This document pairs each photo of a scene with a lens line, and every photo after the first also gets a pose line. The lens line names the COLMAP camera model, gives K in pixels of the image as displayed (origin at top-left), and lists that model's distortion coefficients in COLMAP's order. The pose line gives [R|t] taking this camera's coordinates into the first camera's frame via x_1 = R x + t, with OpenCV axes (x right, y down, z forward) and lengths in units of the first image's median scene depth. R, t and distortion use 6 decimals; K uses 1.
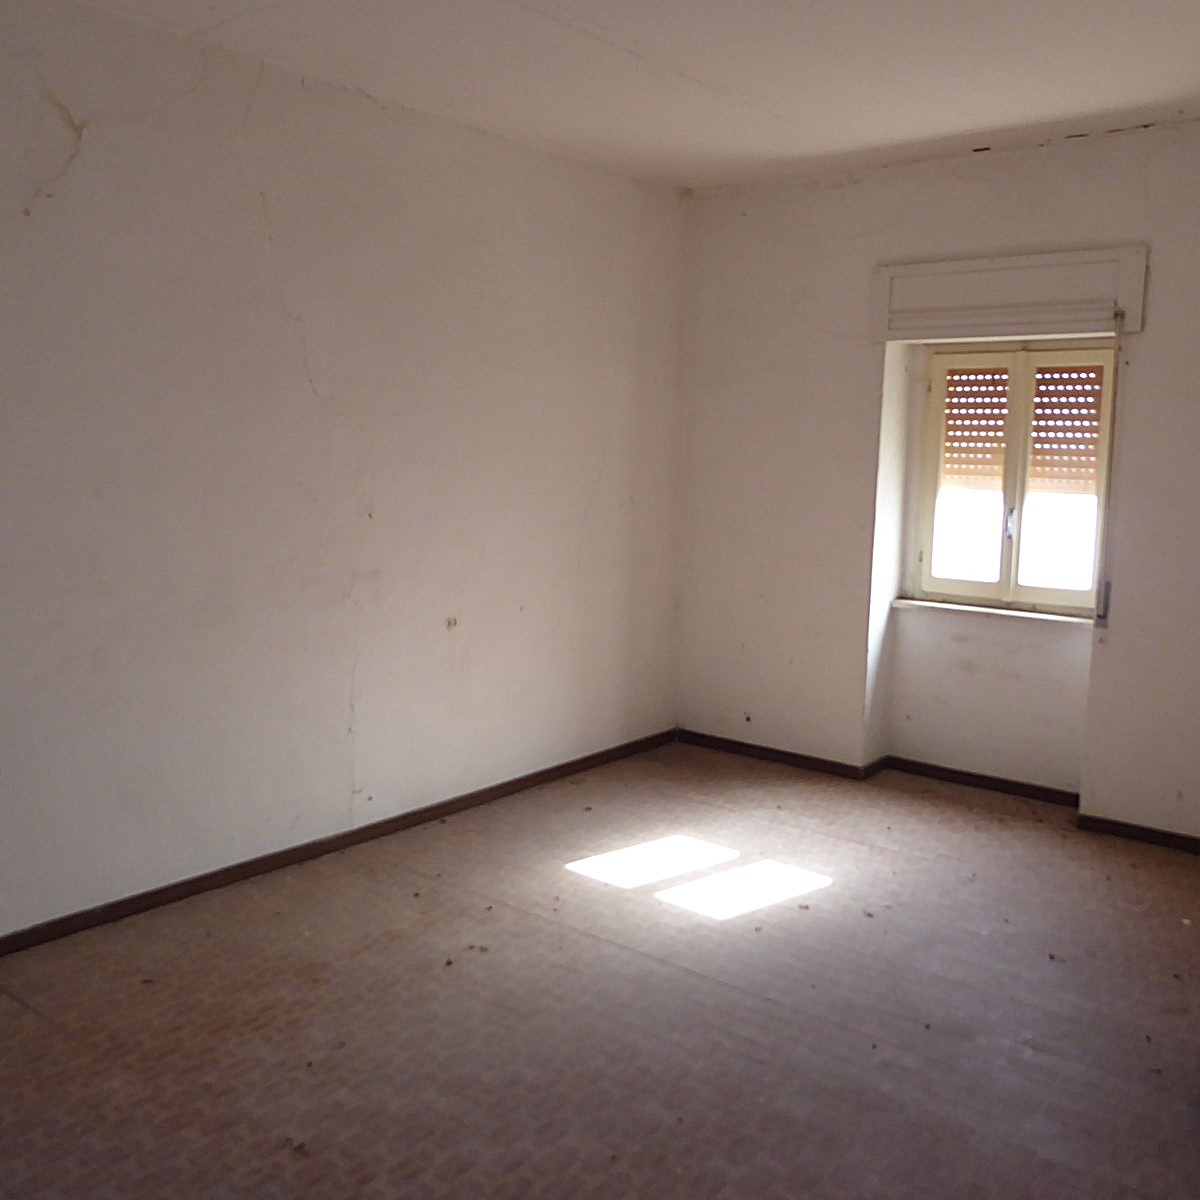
lens RADIAL K [[1181.0, 0, 600.0], [0, 1181.0, 600.0], [0, 0, 1]] dist [-0.005347, 0.015767]
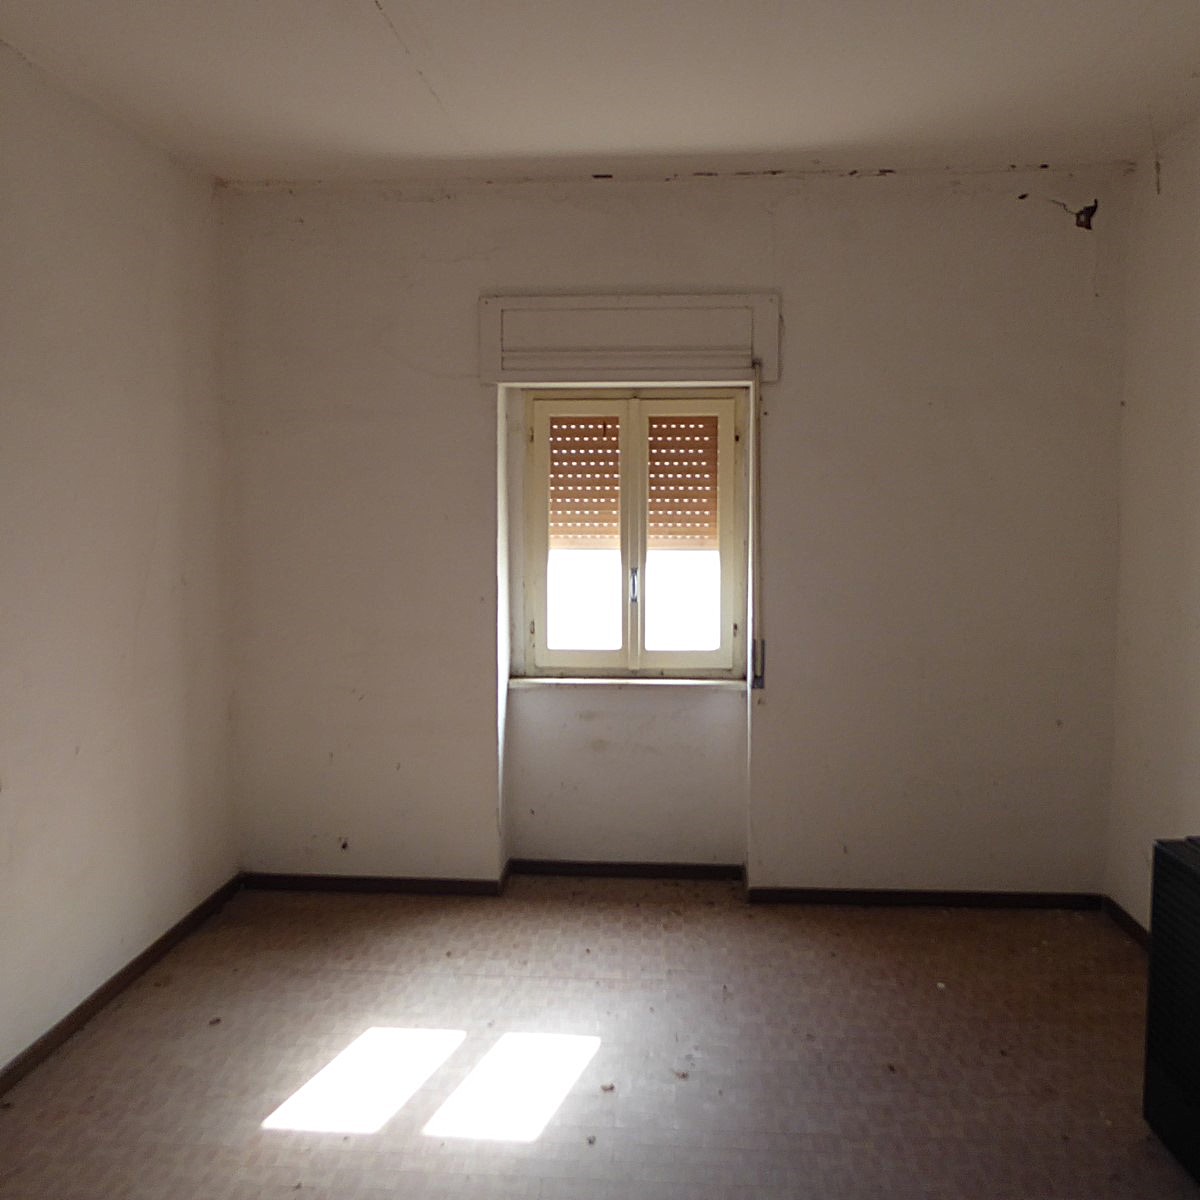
lens RADIAL K [[1181.0, 0, 600.0], [0, 1181.0, 600.0], [0, 0, 1]] dist [-0.005347, 0.015767]
pose [[0.817876, -0.066296, 0.571562, -0.204724], [0.093582, 0.995441, -0.018449, -0.039189], [-0.567733, 0.068577, 0.820351, 0.265158]]
